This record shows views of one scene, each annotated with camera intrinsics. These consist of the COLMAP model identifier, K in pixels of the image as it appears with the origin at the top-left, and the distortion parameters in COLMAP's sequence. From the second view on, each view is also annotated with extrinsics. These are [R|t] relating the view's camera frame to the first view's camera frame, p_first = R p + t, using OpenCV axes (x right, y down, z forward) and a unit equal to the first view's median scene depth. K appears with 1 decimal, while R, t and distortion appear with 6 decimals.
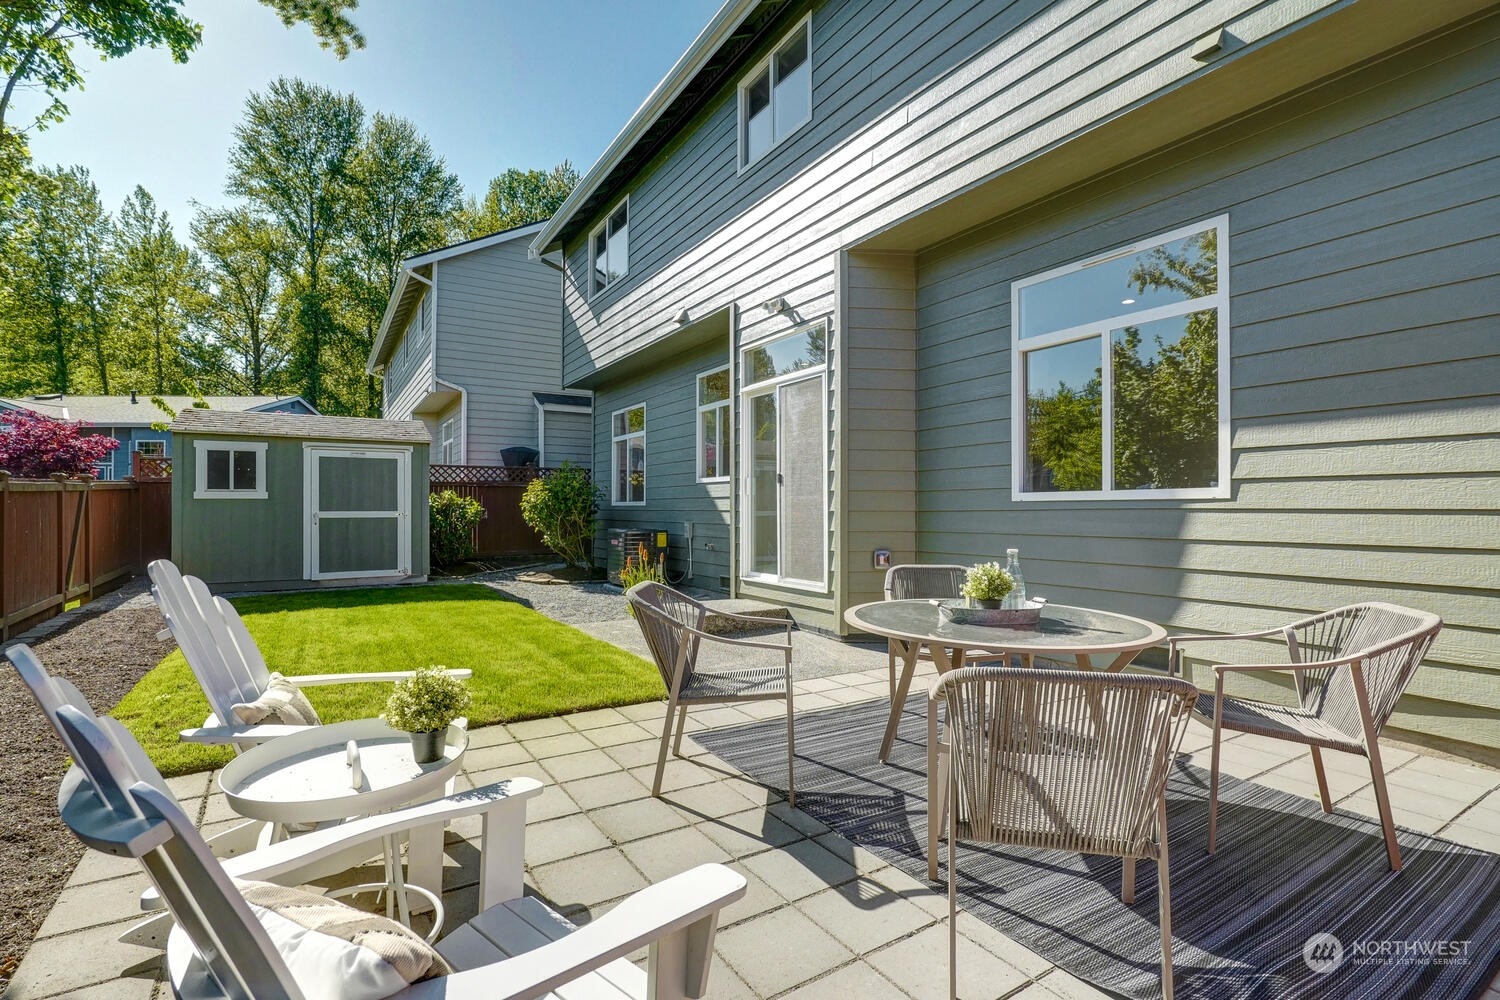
lens RADIAL K [[691.9, 0, 755.0], [0, 691.9, 504.6], [0, 0, 1]] dist [-0.001503, -0.000075]
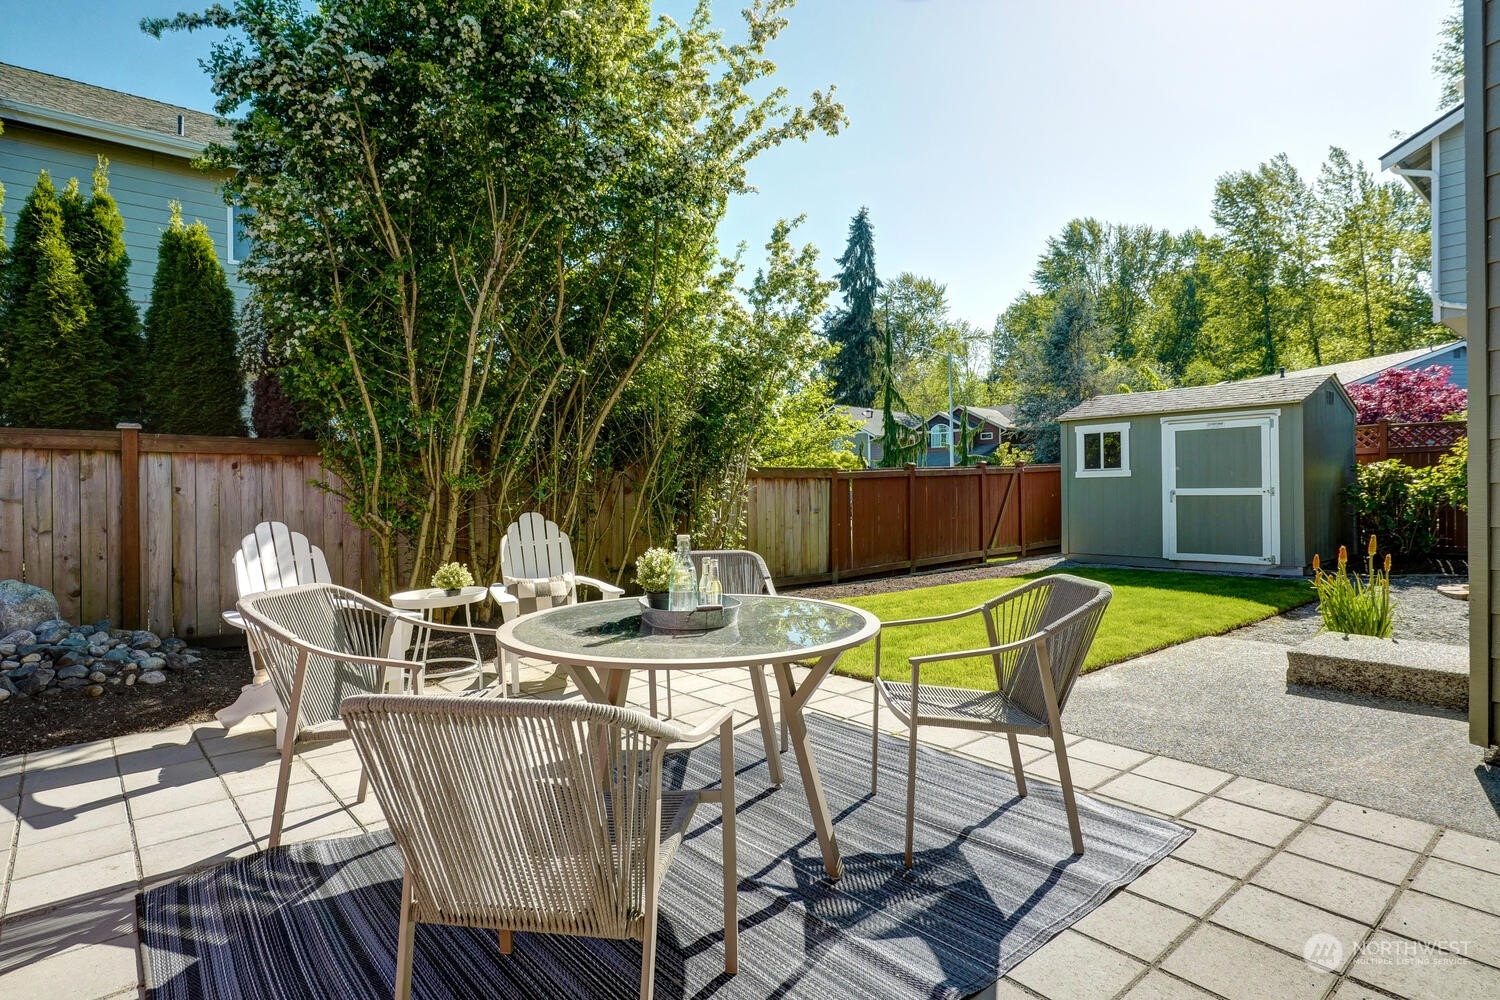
lens RADIAL K [[779.3, 0, 753.3], [0, 779.3, 496.2], [0, 0, 1]] dist [-0.003986, -0.000598]
pose [[0.139030, 0.006490, -0.990267, 0.357259], [0.014577, 0.999857, 0.008599, 0.002602], [0.990181, -0.015631, 0.138915, 0.269448]]
